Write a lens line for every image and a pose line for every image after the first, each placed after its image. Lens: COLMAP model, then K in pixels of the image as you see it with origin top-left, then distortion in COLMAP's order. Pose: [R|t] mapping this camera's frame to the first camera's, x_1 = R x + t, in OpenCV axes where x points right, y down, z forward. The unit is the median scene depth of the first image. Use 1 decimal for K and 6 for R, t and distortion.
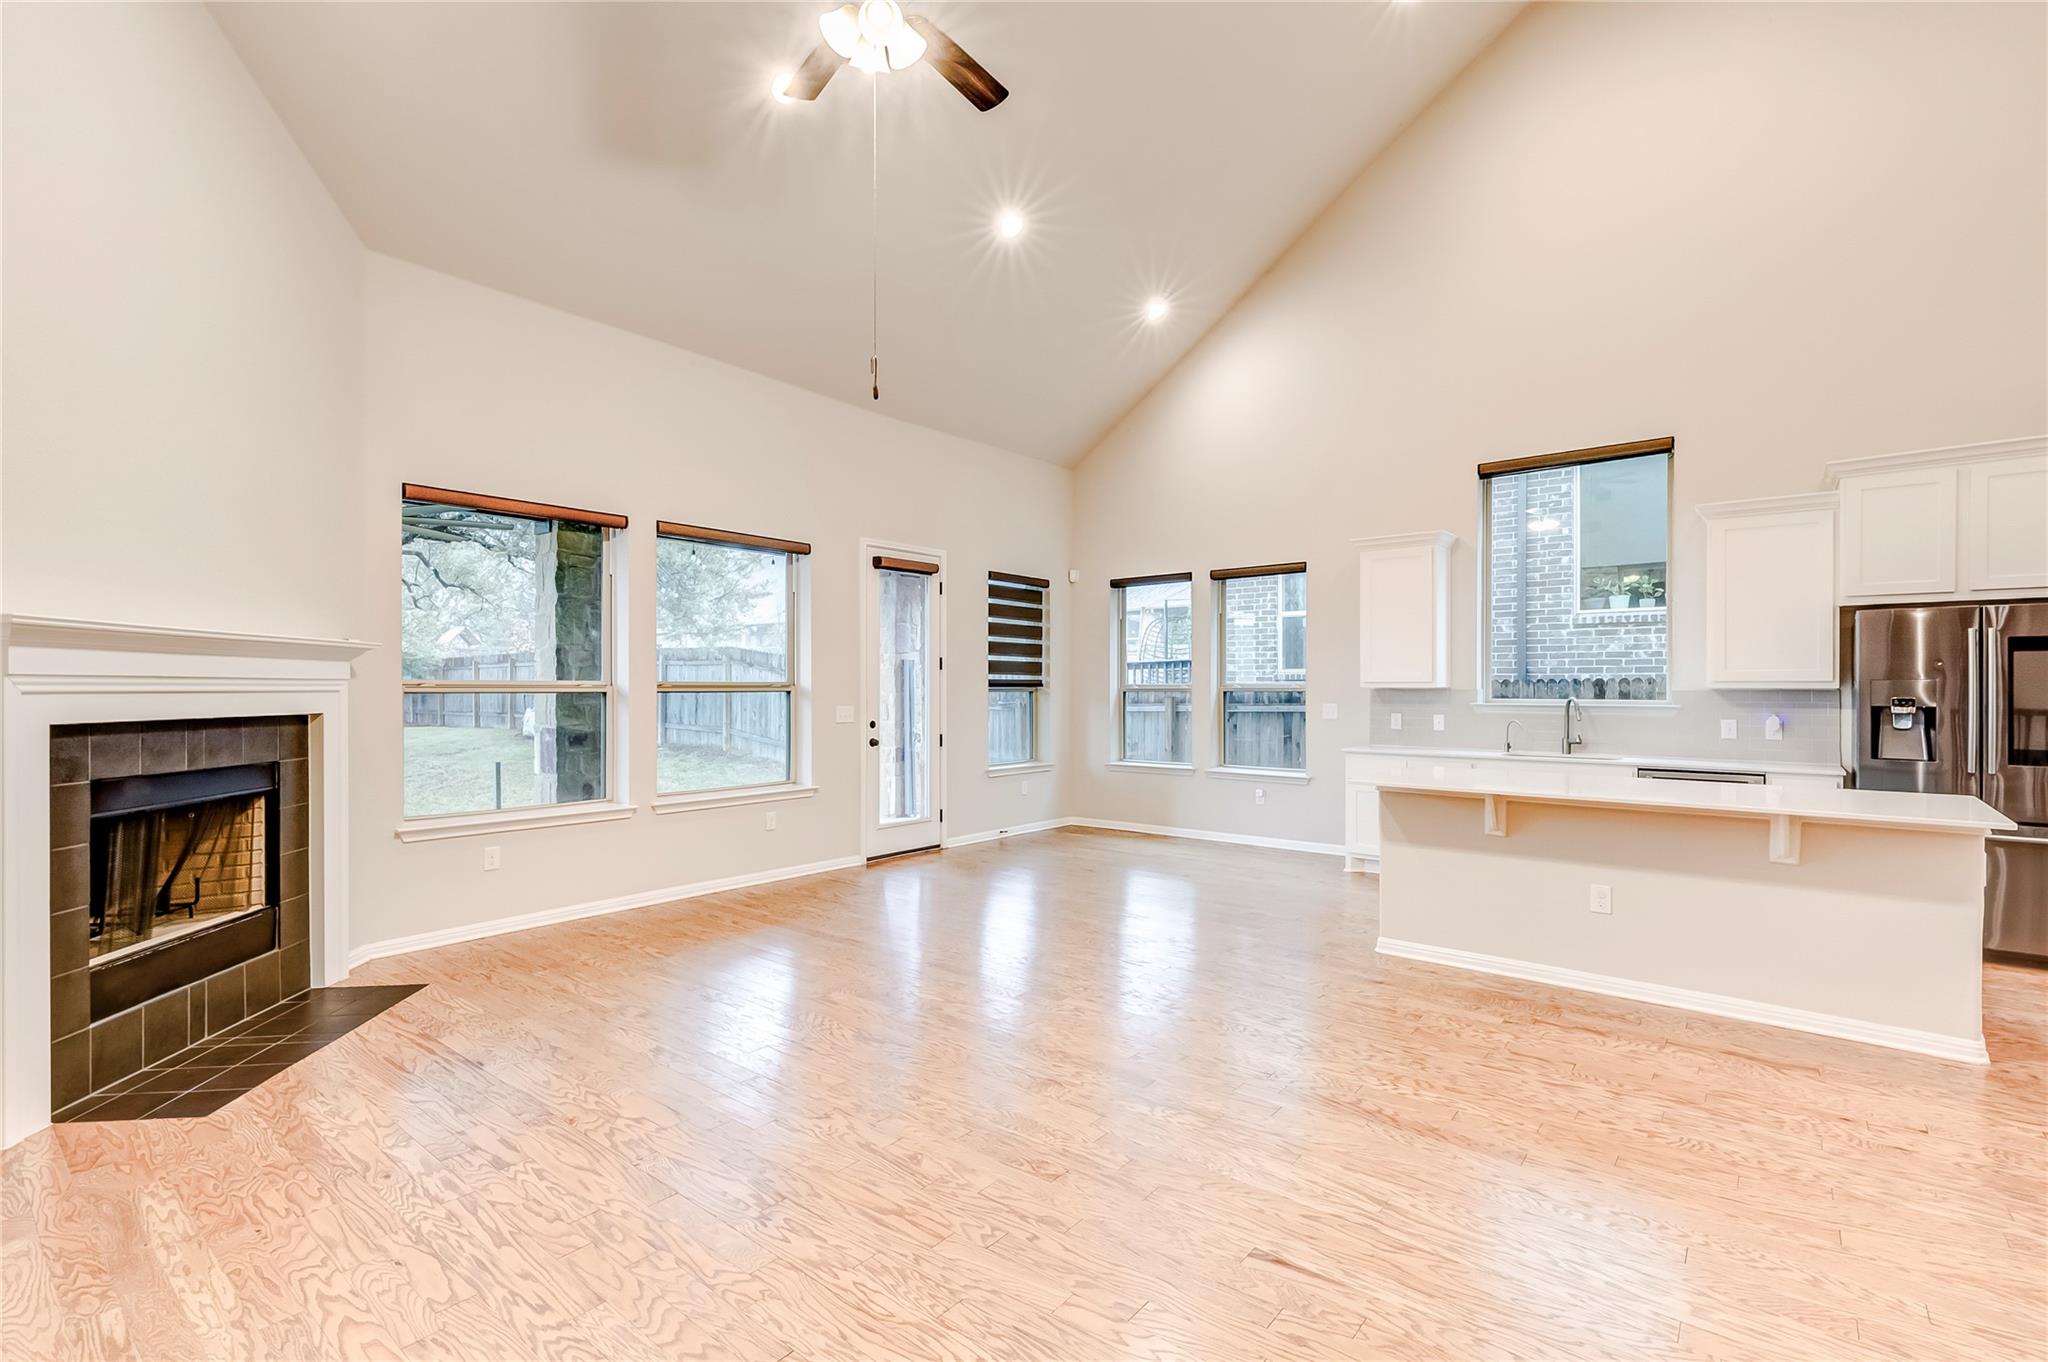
lens RADIAL K [[924.8, 0, 1022.6], [0, 924.8, 685.5], [0, 0, 1]] dist [0.004357, -0.000887]
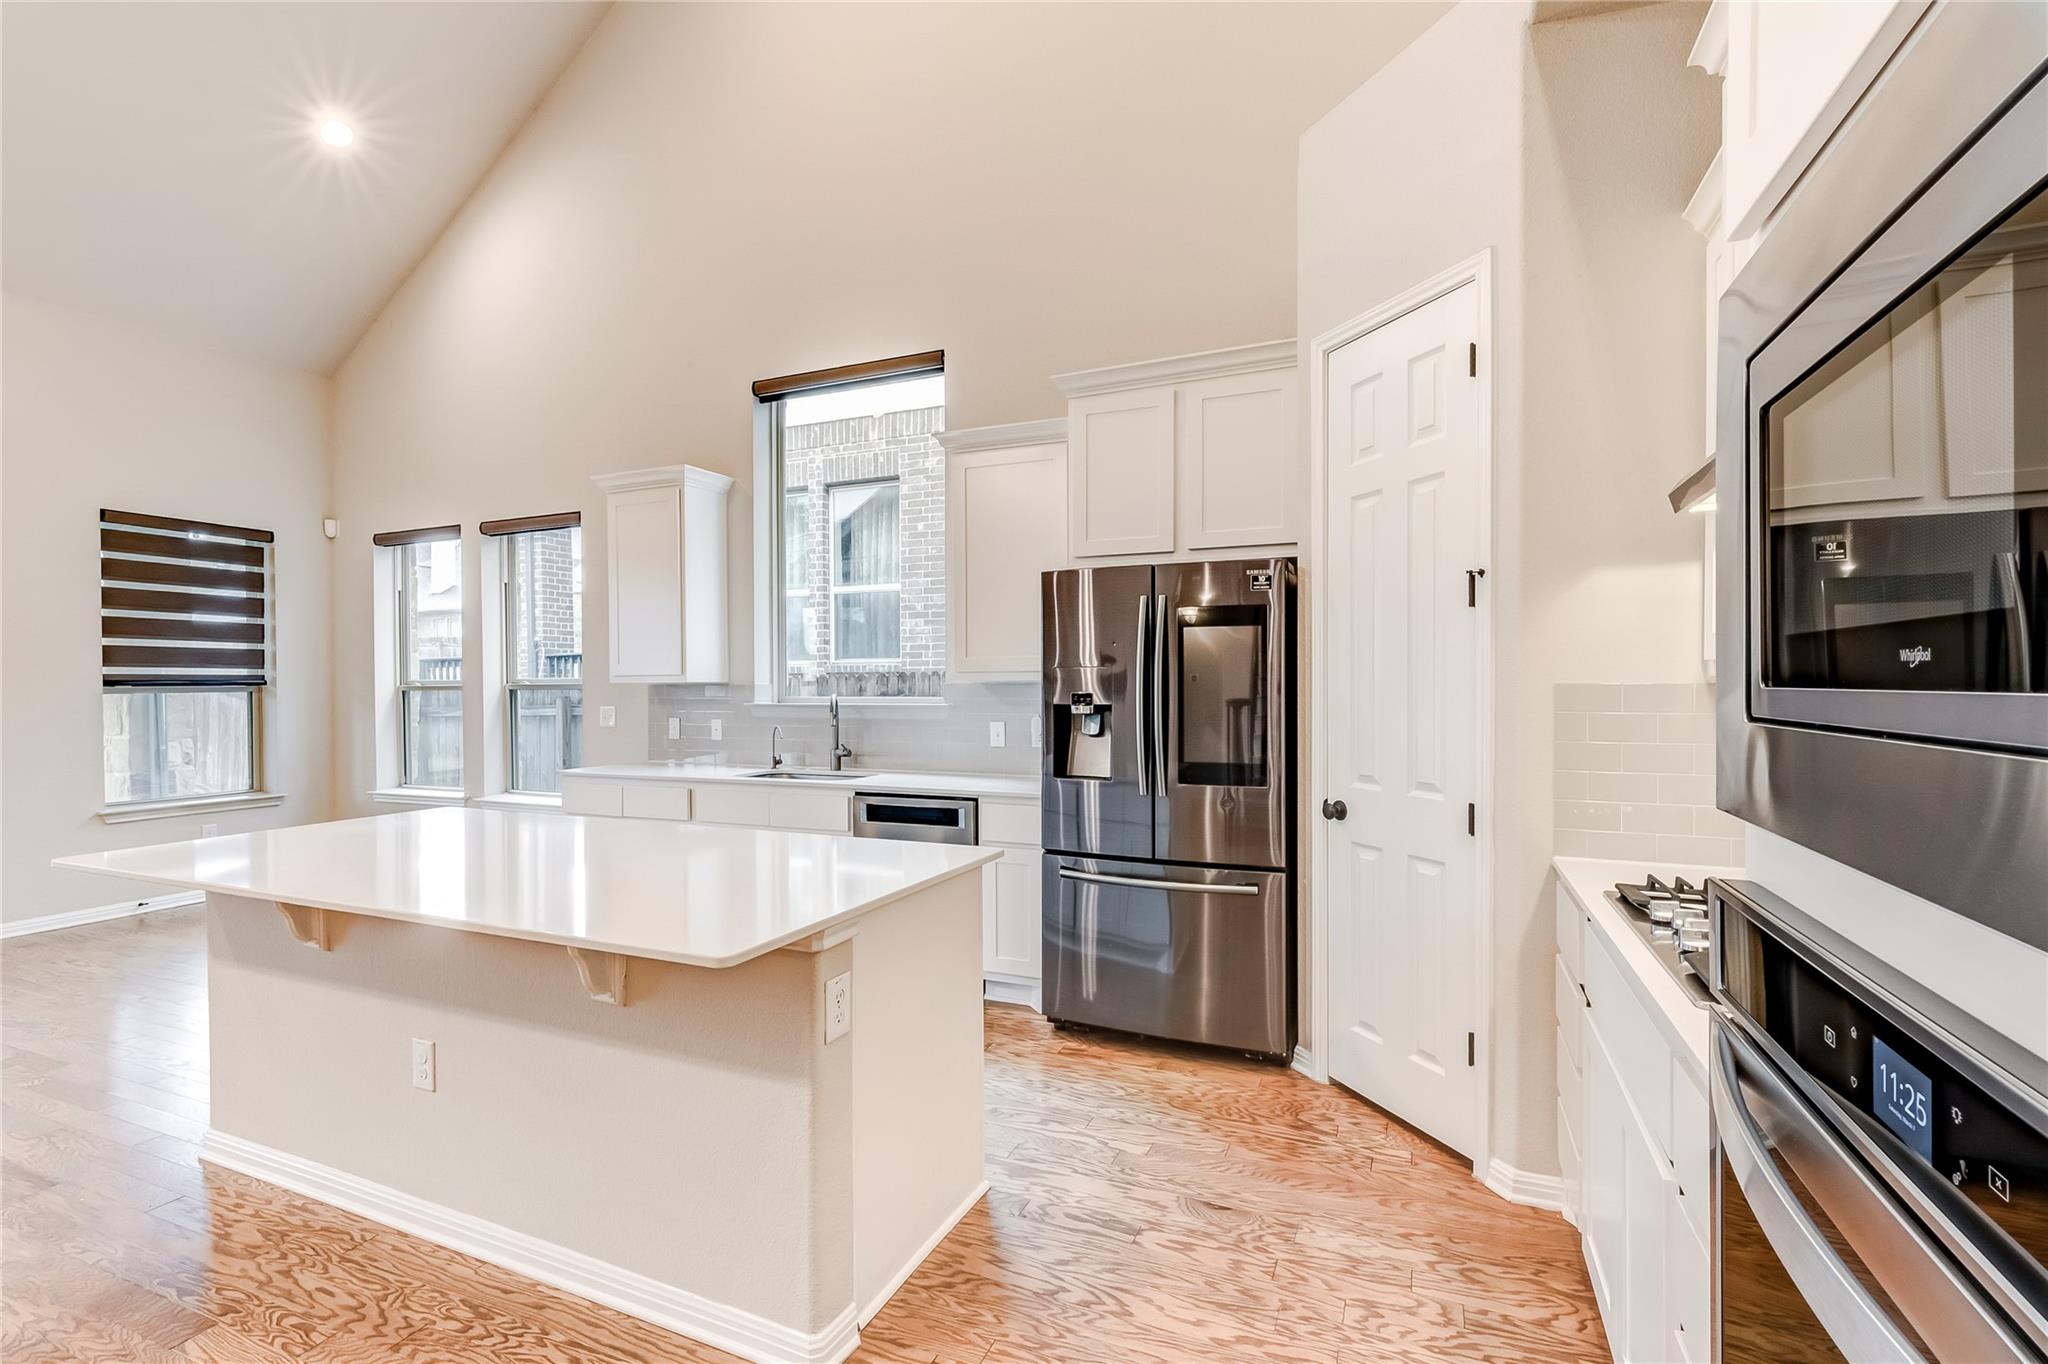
lens RADIAL K [[927.8, 0, 1022.8], [0, 927.8, 685.3], [0, 0, 1]] dist [-0.000552, -0.000356]
pose [[0.960687, -0.007443, 0.277534, 0.487661], [0.006347, 0.999968, 0.004846, 0.002409], [-0.277561, -0.002894, 0.960704, 0.220902]]
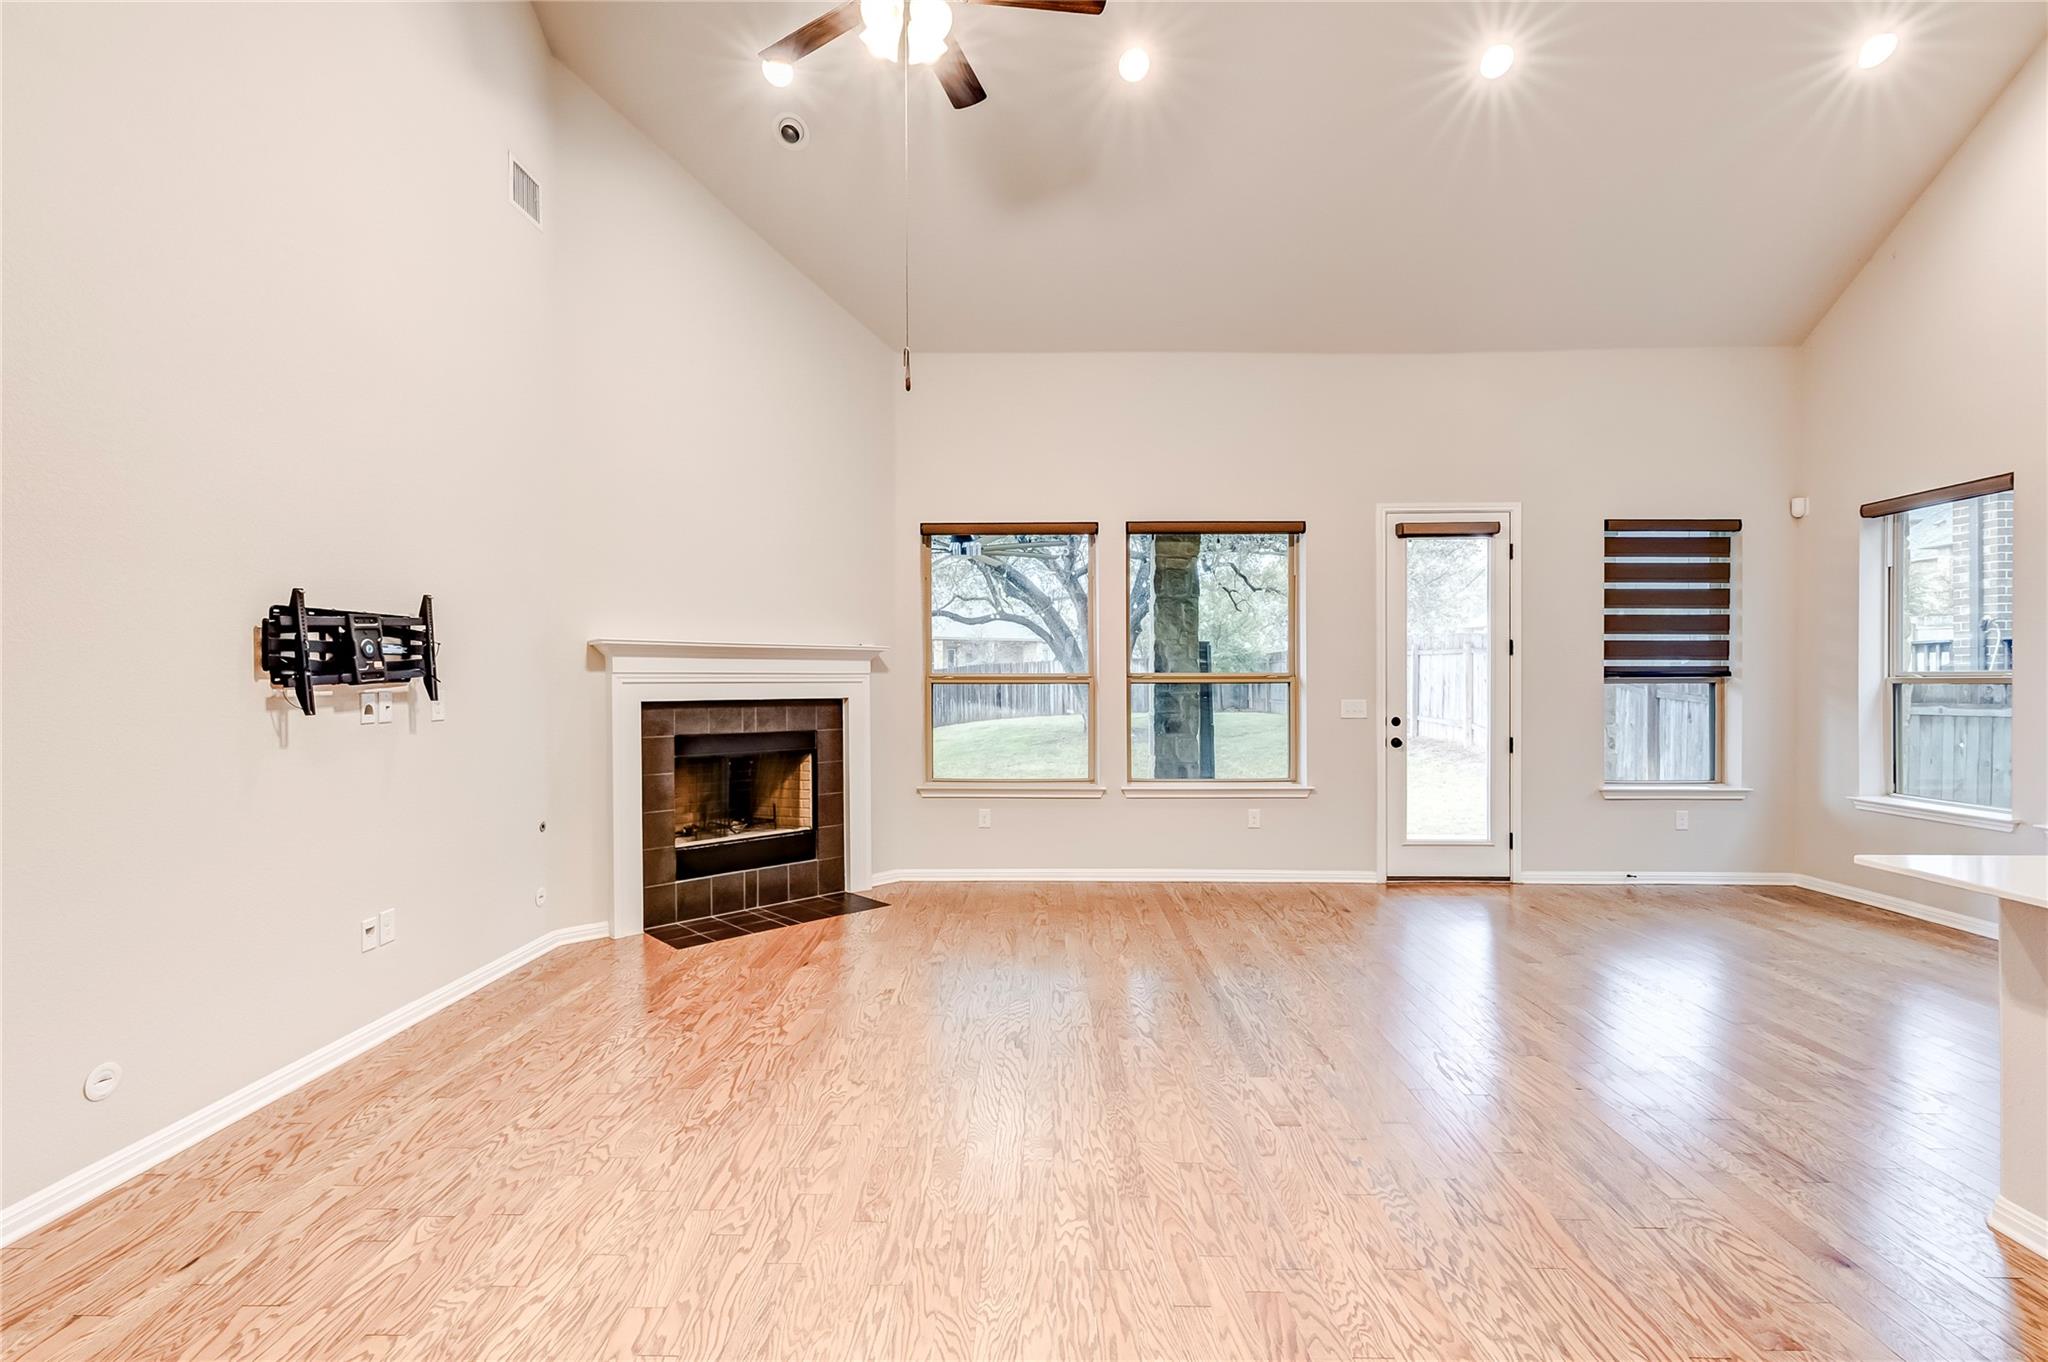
lens RADIAL K [[924.8, 0, 1022.6], [0, 924.8, 685.5], [0, 0, 1]] dist [0.004357, -0.000887]
pose [[0.615659, 0.003257, -0.788006, 0.311668], [0.004025, 0.999965, 0.007278, 0.001292], [0.788003, -0.007653, 0.615624, 0.210769]]
